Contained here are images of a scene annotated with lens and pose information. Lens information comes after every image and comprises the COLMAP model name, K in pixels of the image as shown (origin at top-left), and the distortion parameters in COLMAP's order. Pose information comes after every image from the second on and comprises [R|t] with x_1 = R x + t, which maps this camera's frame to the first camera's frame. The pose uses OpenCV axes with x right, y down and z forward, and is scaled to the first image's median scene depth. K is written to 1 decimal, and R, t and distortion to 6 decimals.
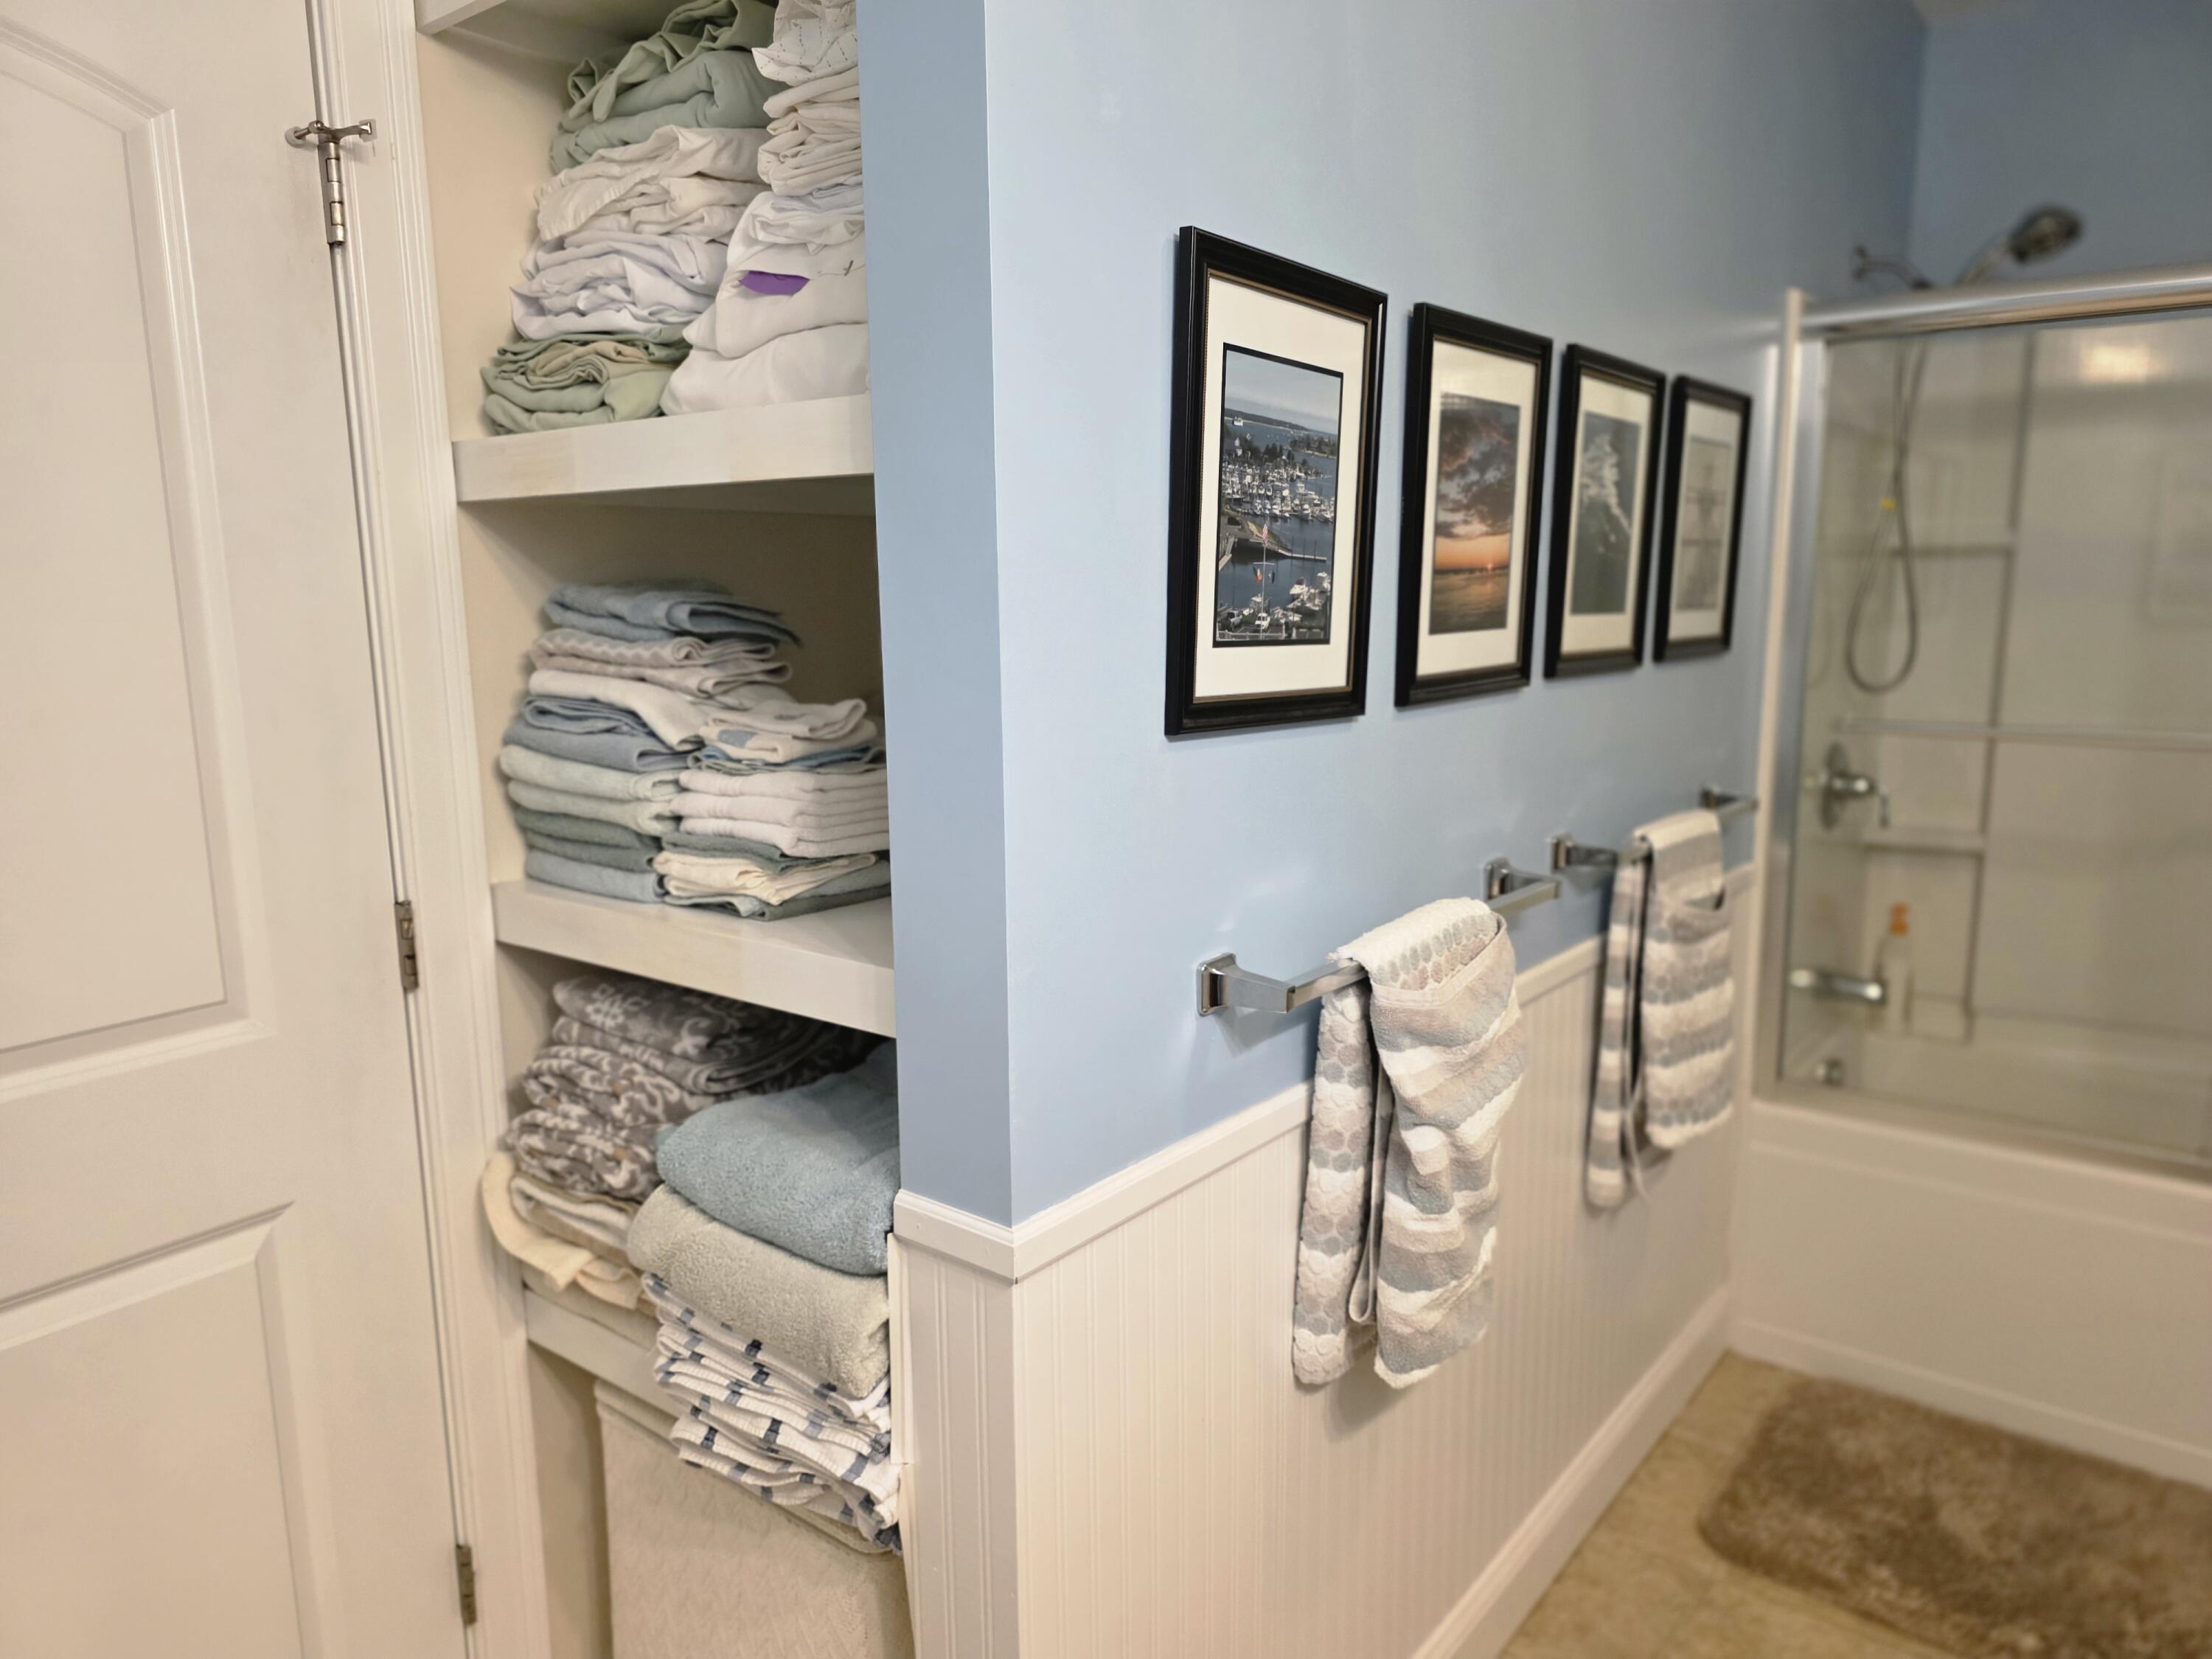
lens RADIAL K [[1484.1, 0, 1100.3], [0, 1484.1, 858.0], [0, 0, 1]] dist [0.067184, -0.078973]
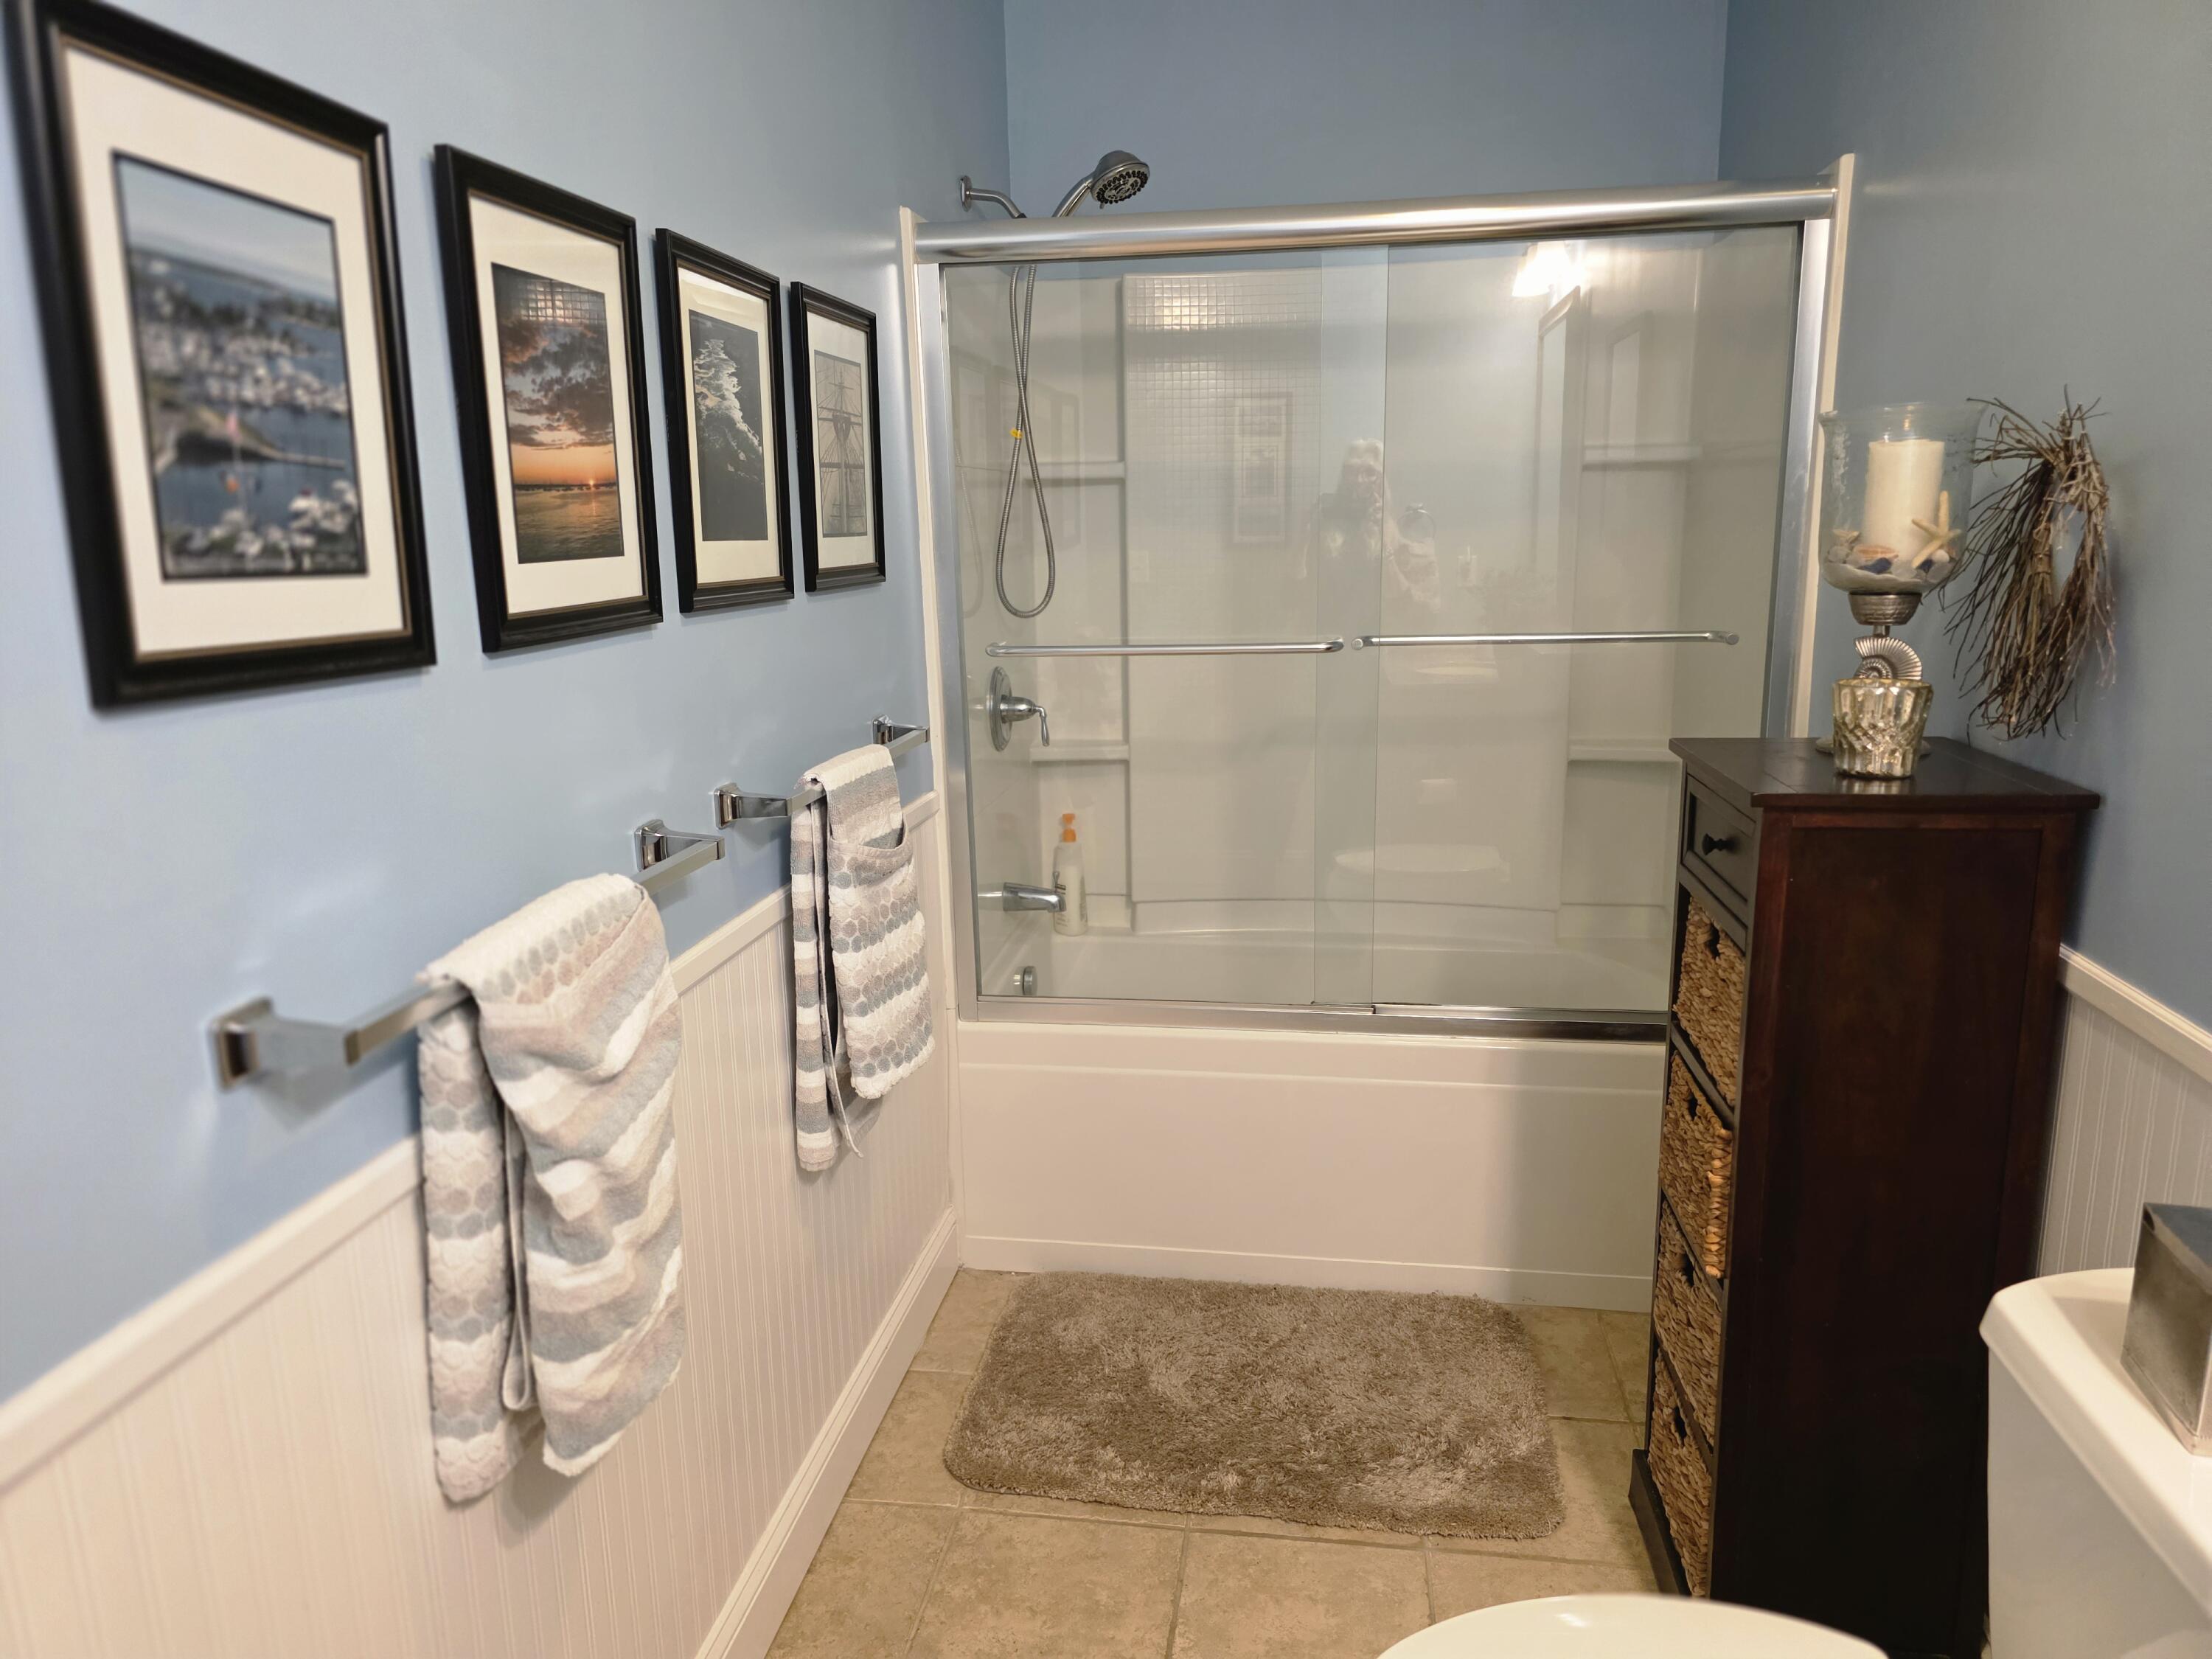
lens RADIAL K [[1484.1, 0, 1100.3], [0, 1484.1, 858.0], [0, 0, 1]] dist [0.067184, -0.078973]
pose [[0.870485, -0.118048, 0.477830, 0.073947], [0.098983, 0.992965, 0.064992, -0.008865], [-0.482140, -0.009278, 0.876045, 0.102480]]
